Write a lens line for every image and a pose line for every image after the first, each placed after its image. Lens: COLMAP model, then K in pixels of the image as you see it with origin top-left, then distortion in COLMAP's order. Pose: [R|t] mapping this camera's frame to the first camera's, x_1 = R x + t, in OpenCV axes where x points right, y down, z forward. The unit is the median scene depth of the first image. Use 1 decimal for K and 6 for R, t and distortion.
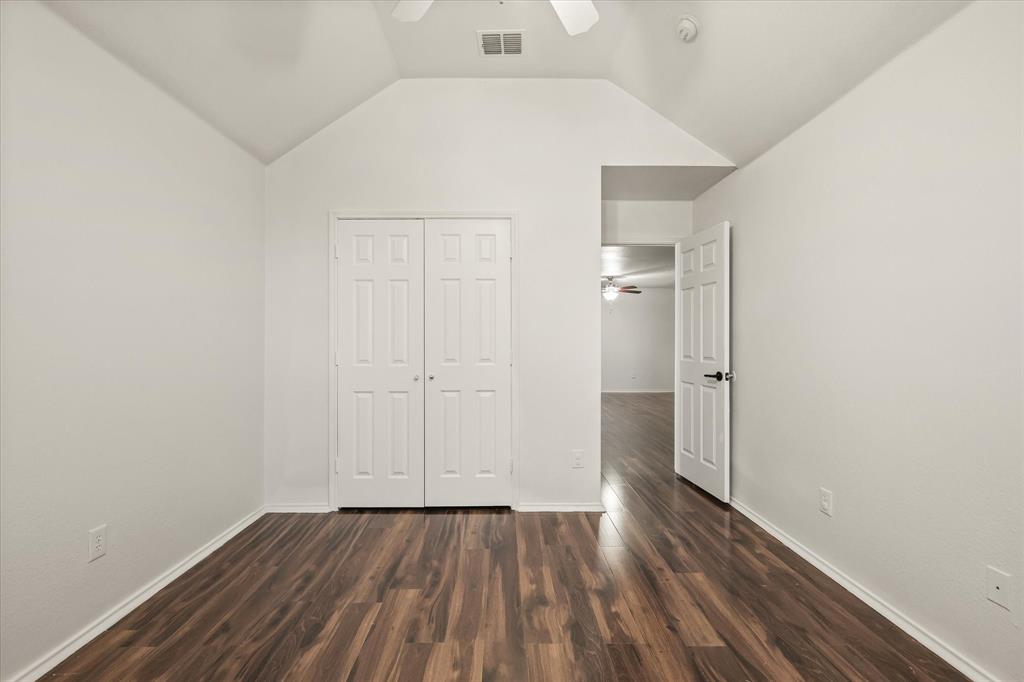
lens RADIAL K [[443.4, 0, 512.0], [0, 443.4, 341.0], [0, 0, 1]] dist [-0.000213, -0.000099]
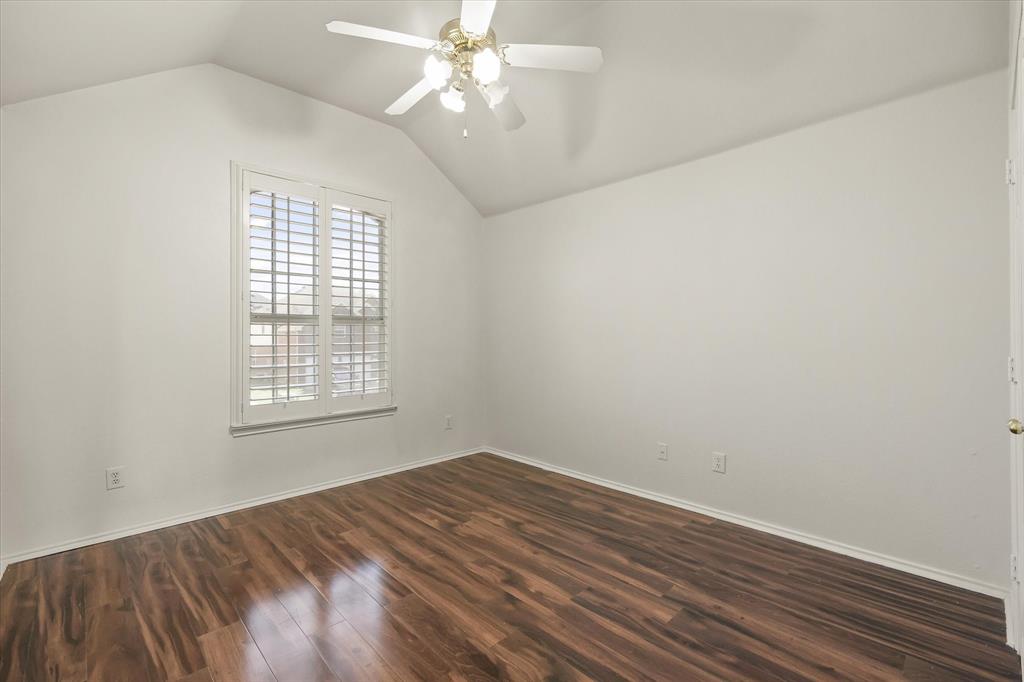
lens RADIAL K [[443.4, 0, 512.0], [0, 443.4, 341.0], [0, 0, 1]] dist [-0.000213, -0.000099]
pose [[-0.722718, 0.011930, -0.691040, 0.683467], [0.000253, 0.999856, 0.016997, -0.008537], [0.691143, 0.012109, -0.722616, 1.589064]]
